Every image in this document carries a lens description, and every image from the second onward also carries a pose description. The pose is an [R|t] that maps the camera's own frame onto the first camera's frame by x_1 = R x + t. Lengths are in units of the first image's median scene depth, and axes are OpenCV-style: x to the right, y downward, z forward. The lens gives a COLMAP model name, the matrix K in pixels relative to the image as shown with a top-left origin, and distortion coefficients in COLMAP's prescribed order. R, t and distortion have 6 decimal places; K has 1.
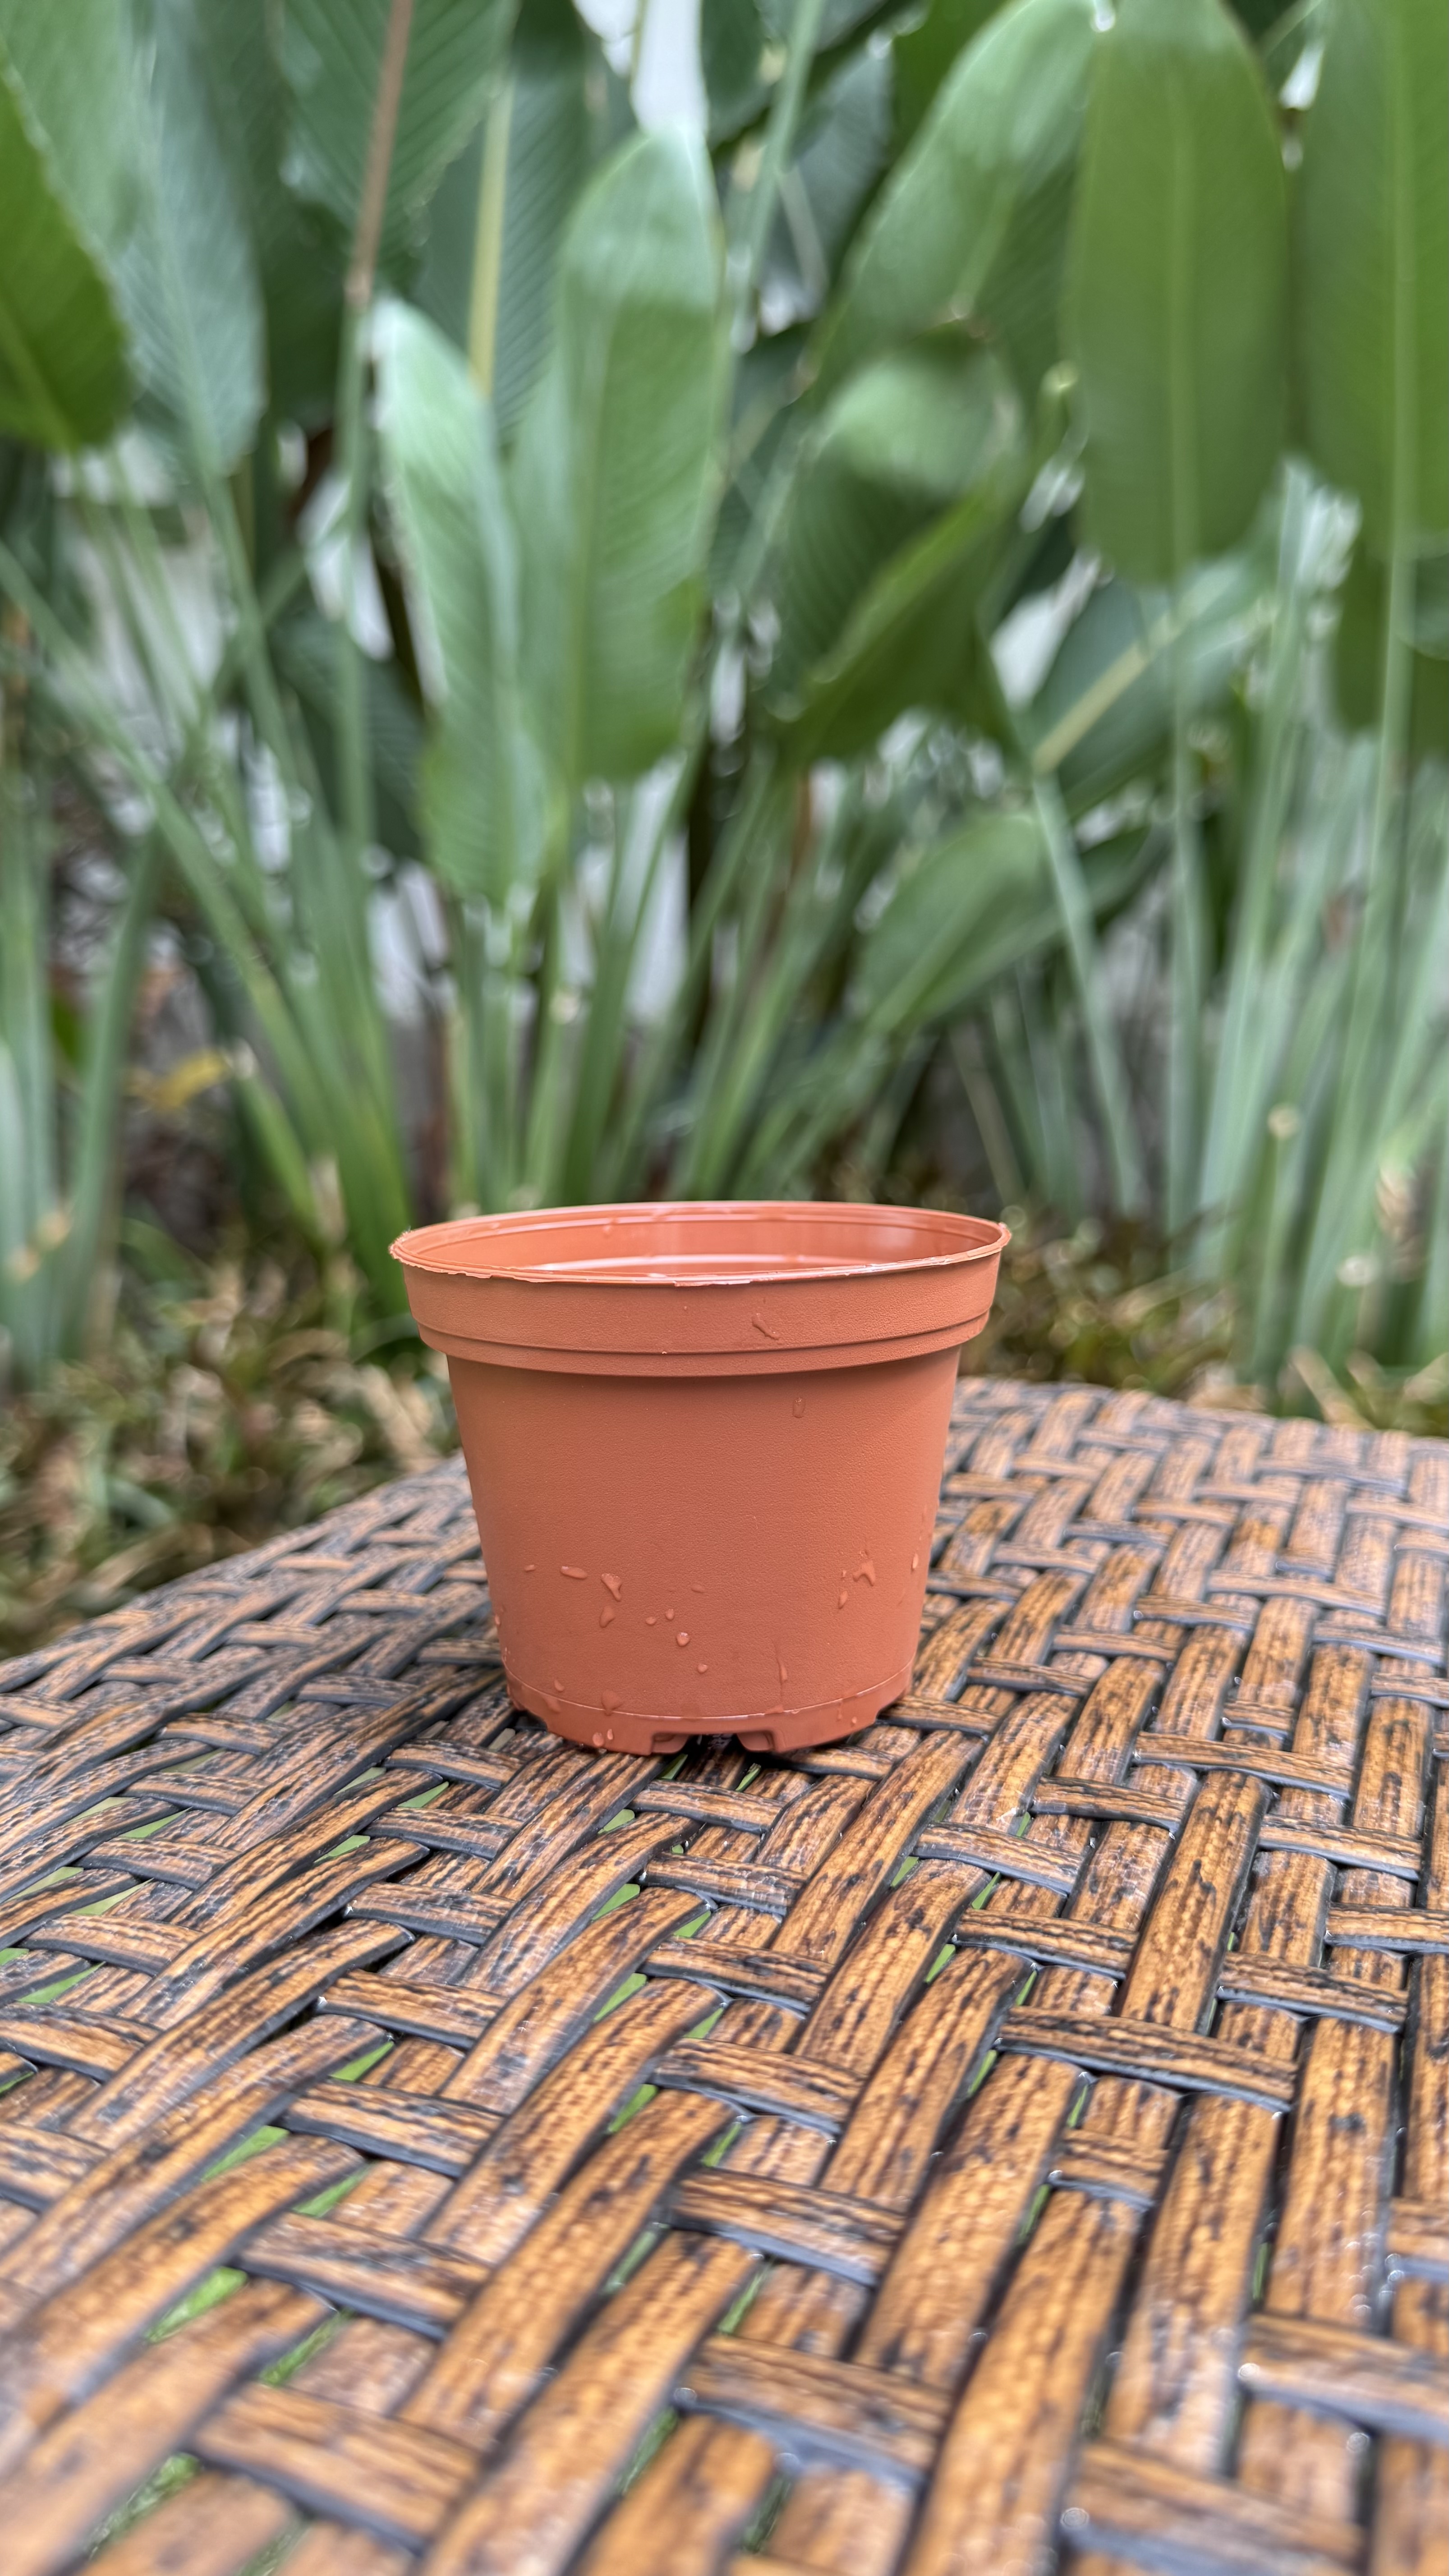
lens RADIAL K [[1935.0, 0, 730.0], [0, 1935.0, 1276.6], [0, 0, 1]] dist [-0.043291, -0.000030]
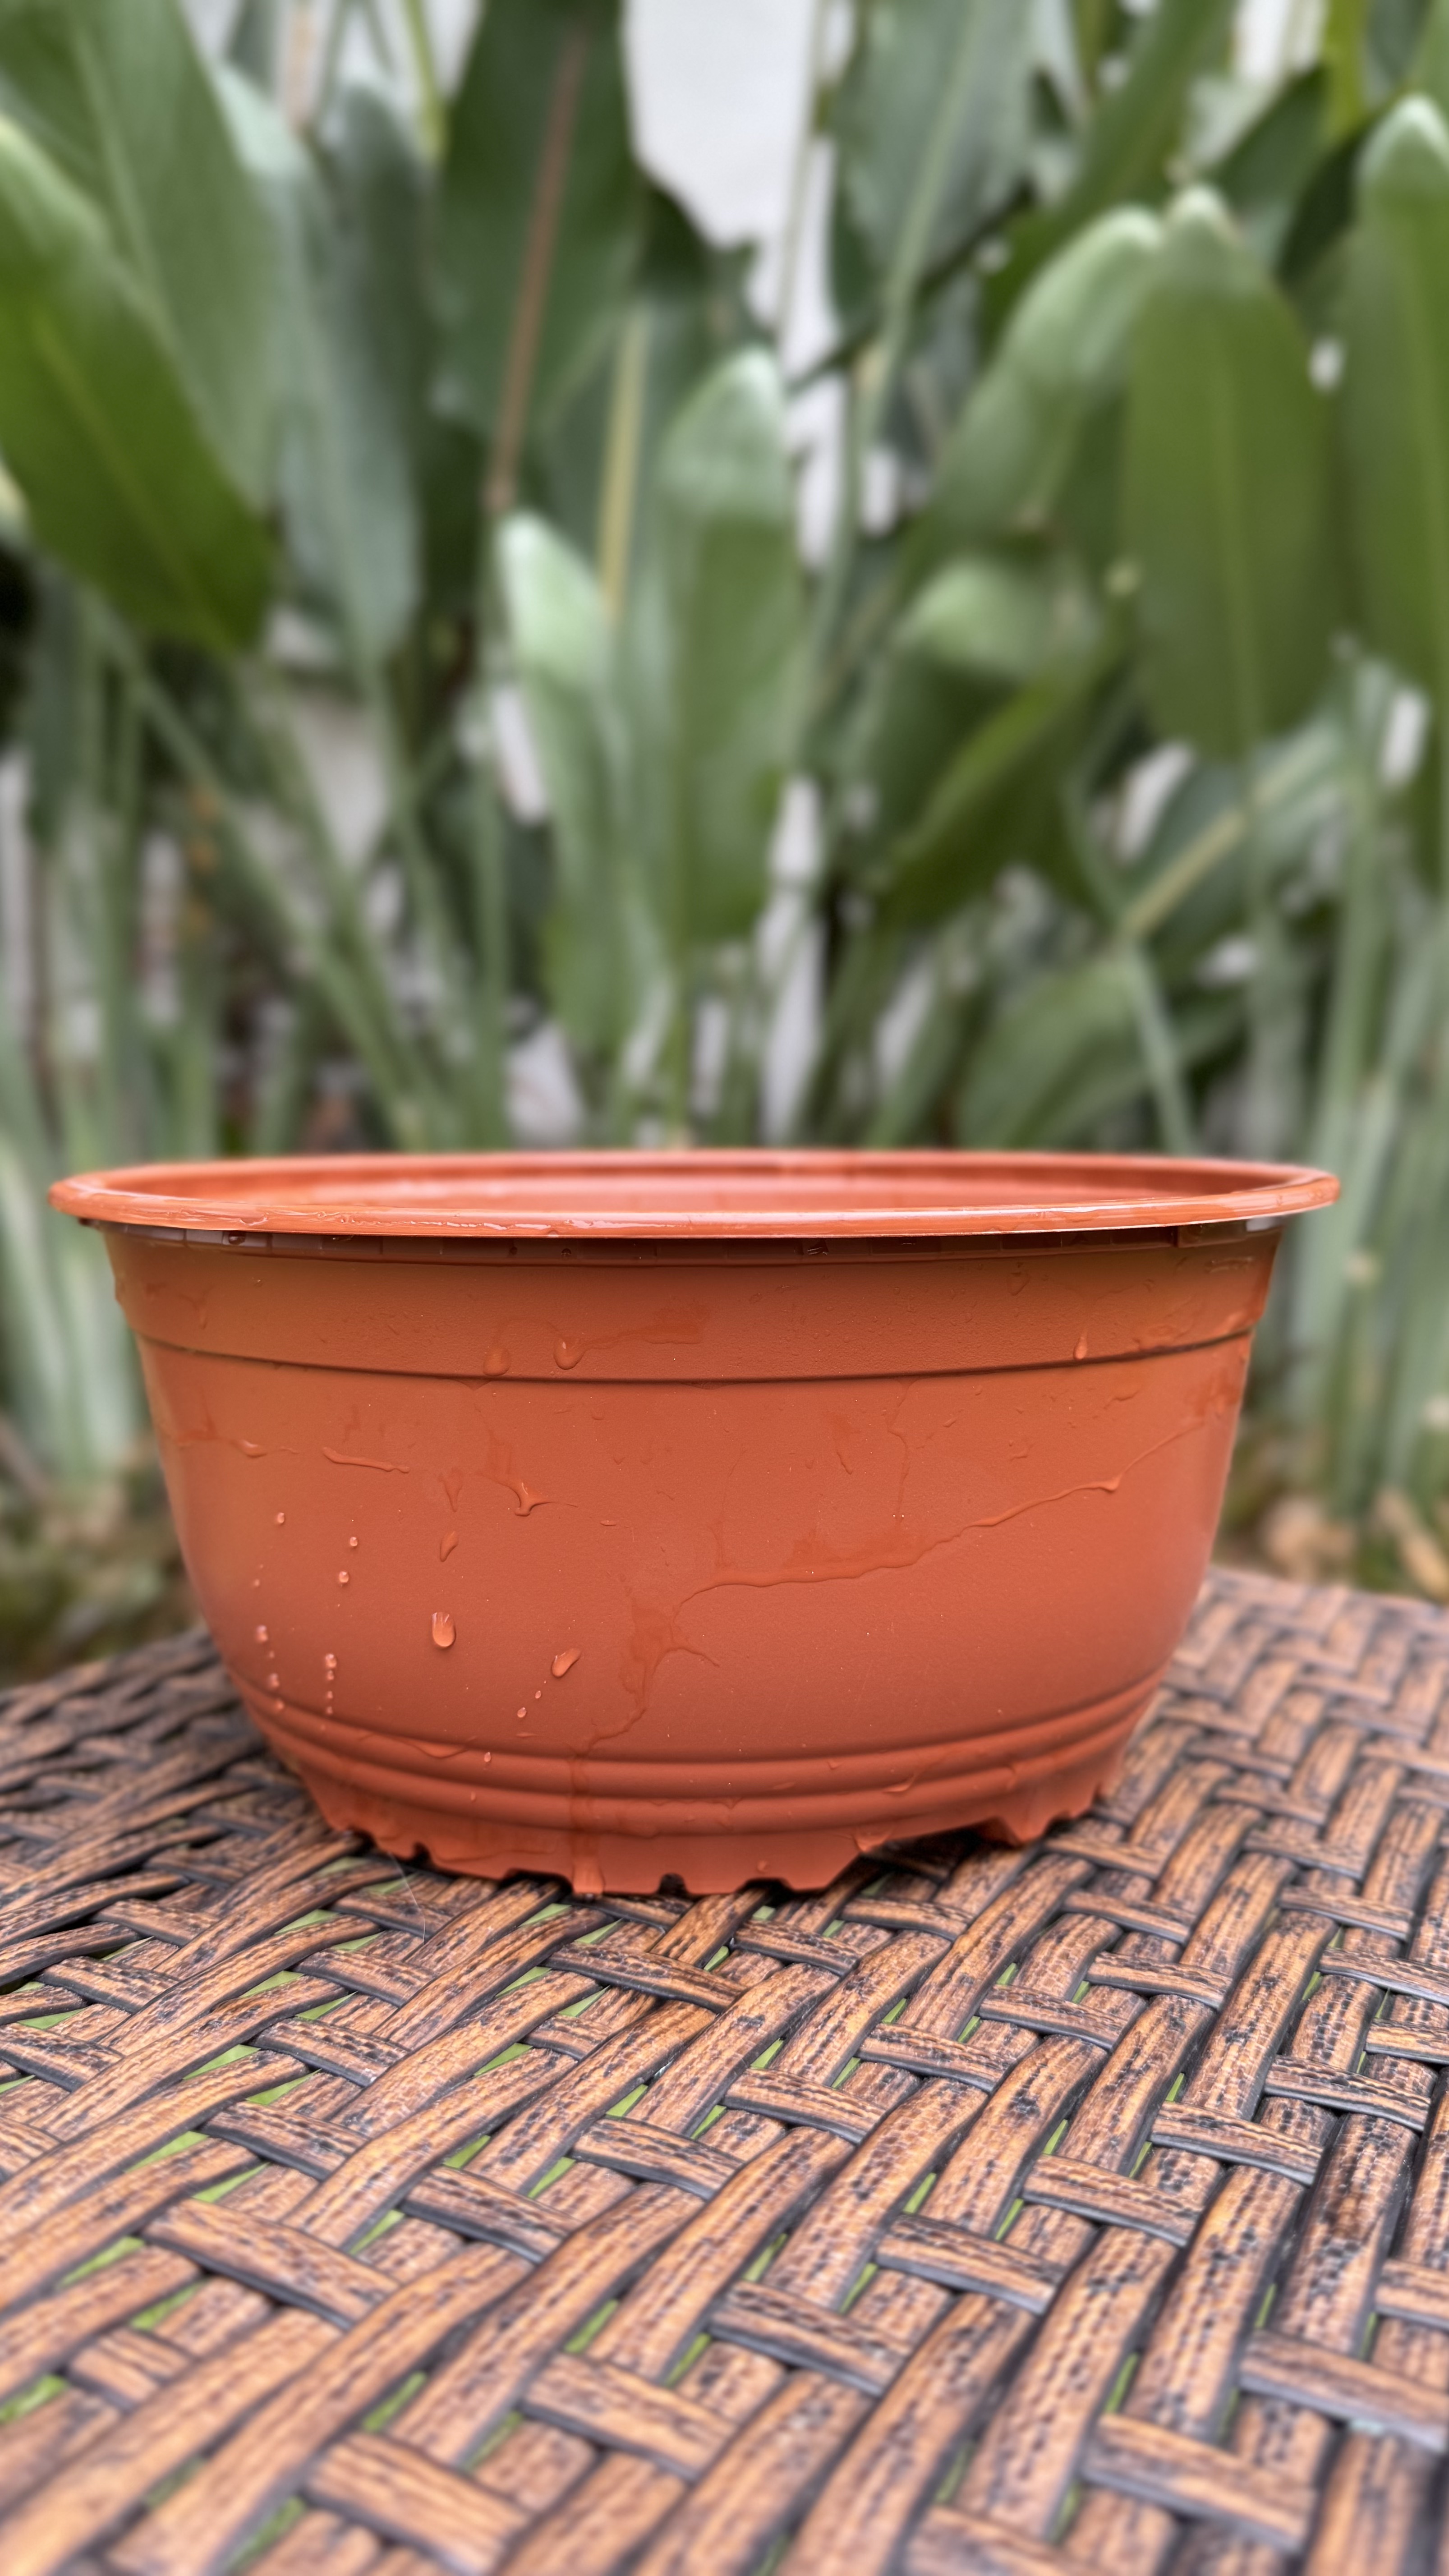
lens RADIAL K [[1913.7, 0, 726.5], [0, 1913.7, 1275.9], [0, 0, 1]] dist [-0.060227, 0.026960]
pose [[0.995806, 0.016809, -0.089937, 0.047830], [-0.022621, 0.997693, -0.064002, -0.002370], [0.088654, 0.065768, 0.993889, -0.050608]]
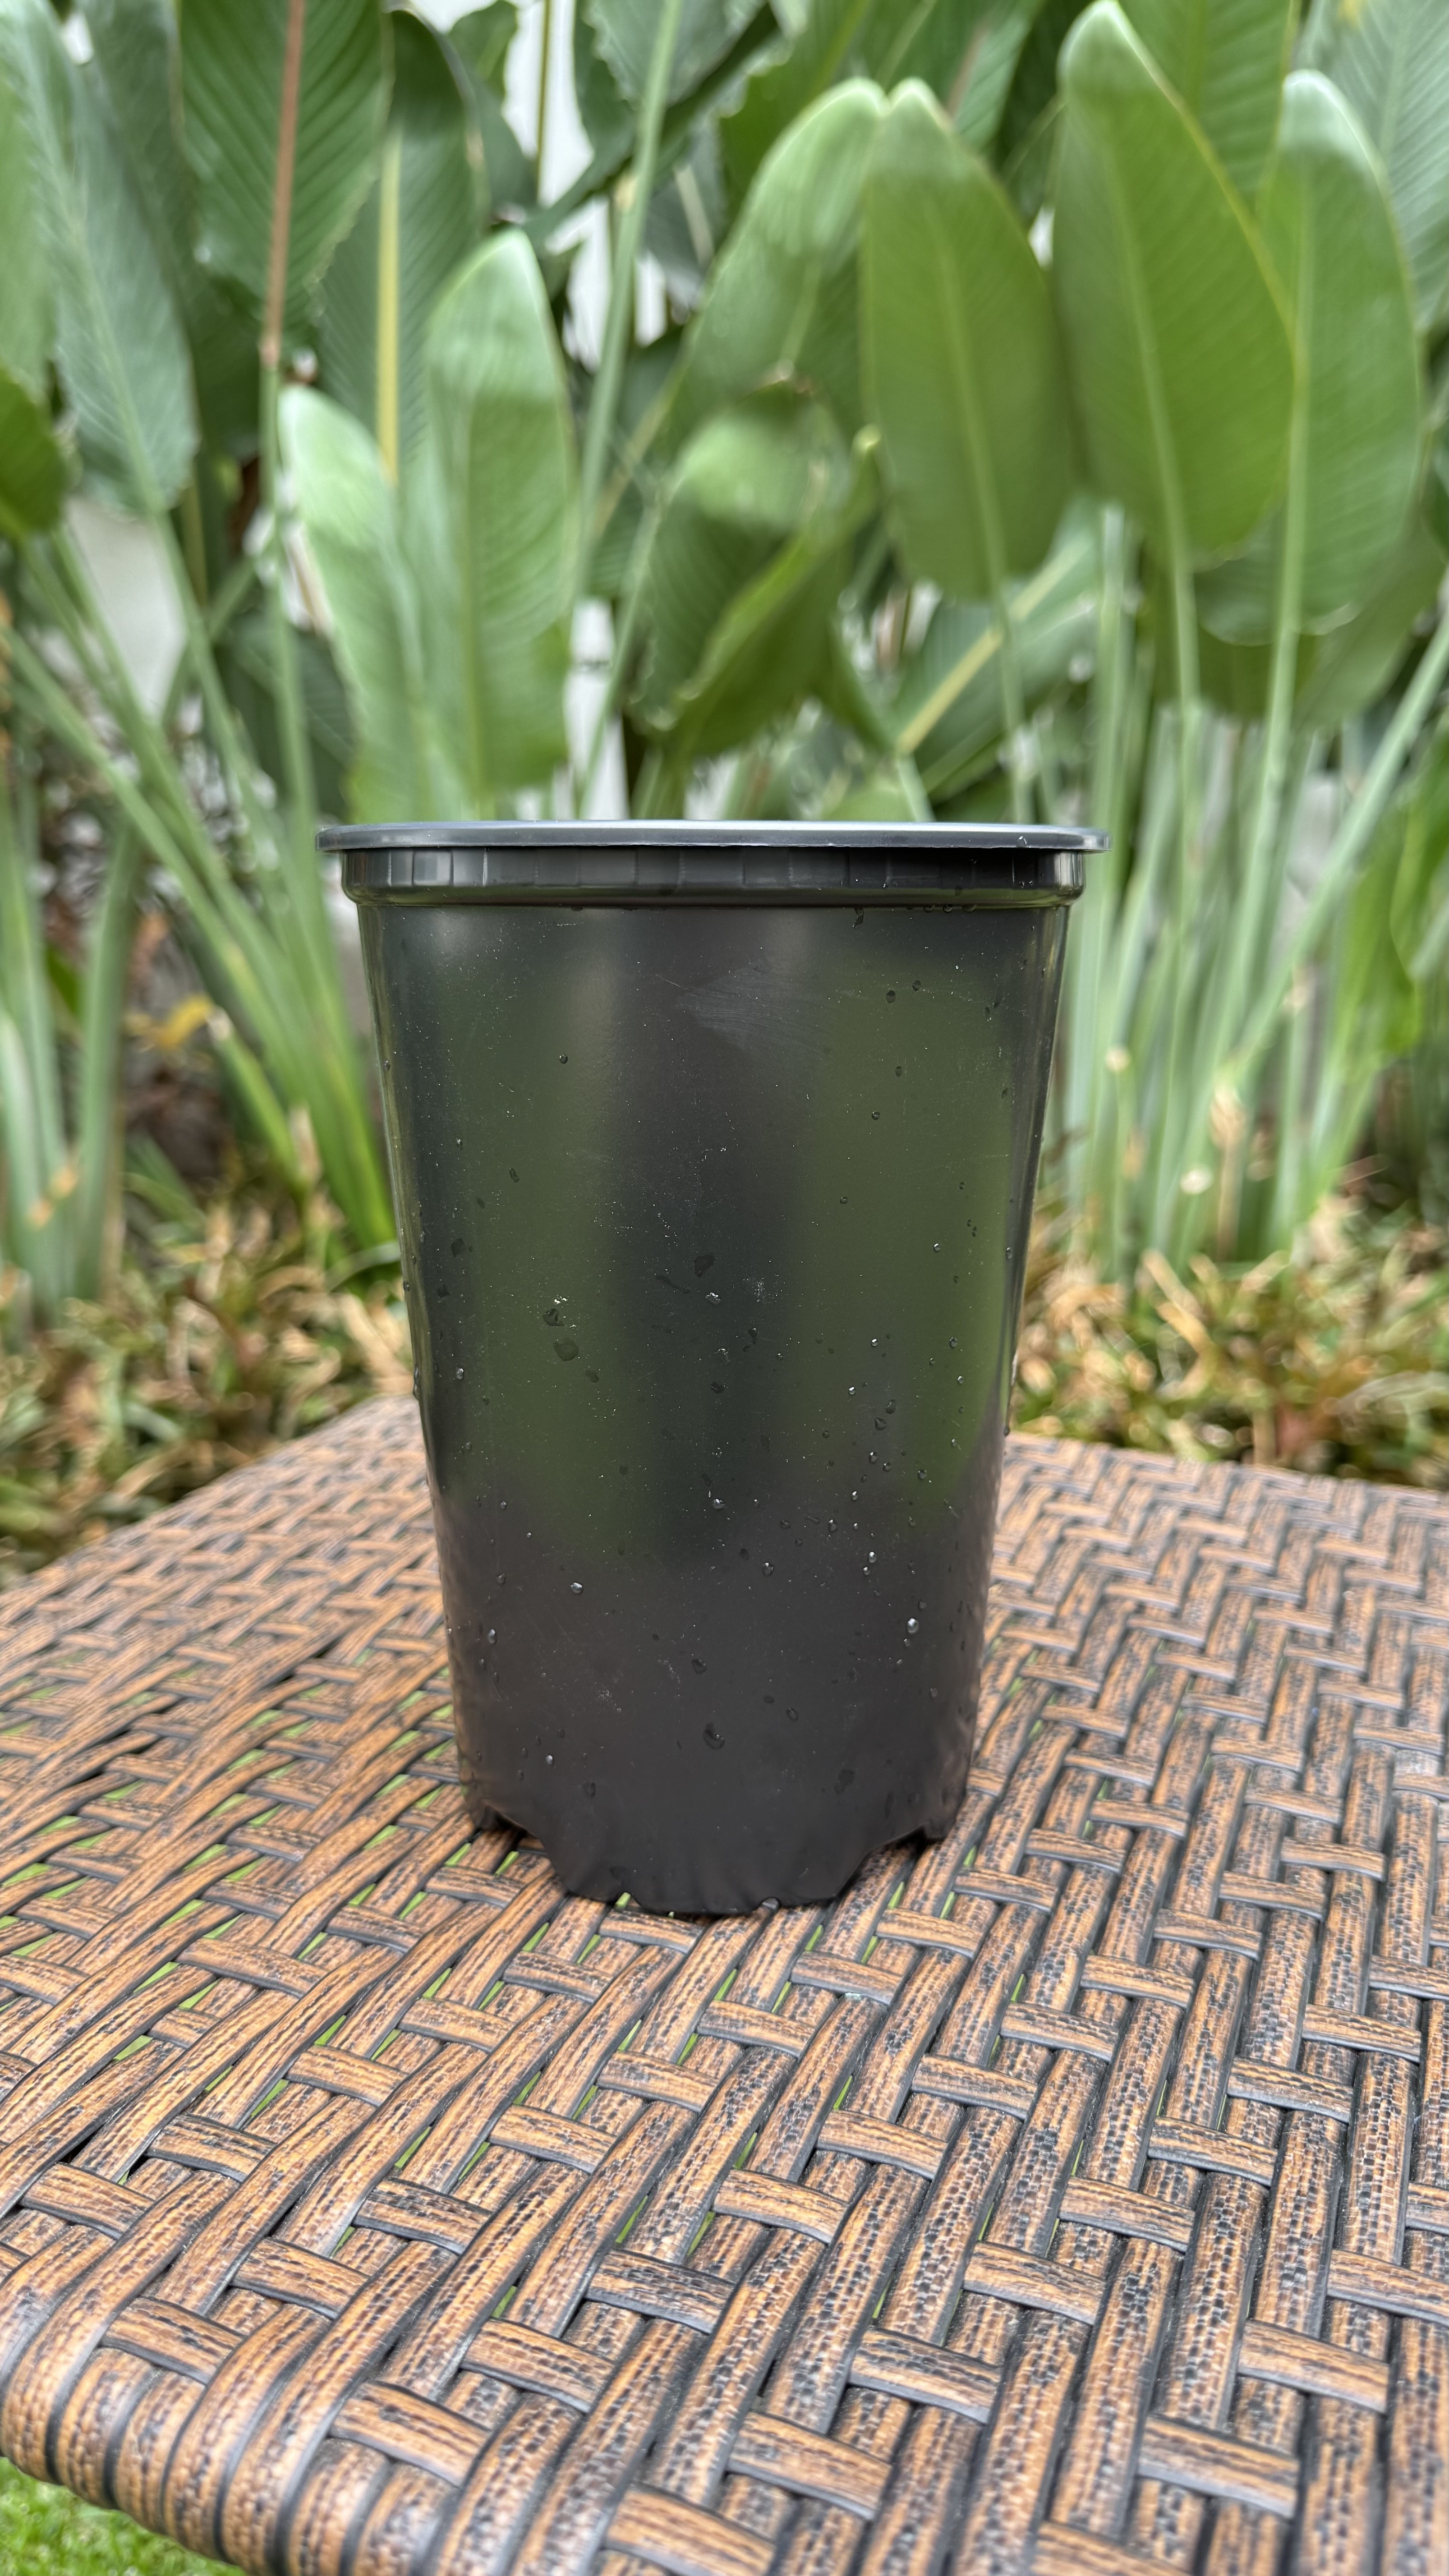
lens RADIAL K [[1846.5, 0, 713.7], [0, 1846.5, 1286.3], [0, 0, 1]] dist [-0.003671, -0.036231]
pose [[0.999071, -0.040736, -0.014051, 0.067642], [0.041627, 0.996653, 0.070360, -0.036656], [0.011138, -0.070880, 0.997423, -0.133509]]
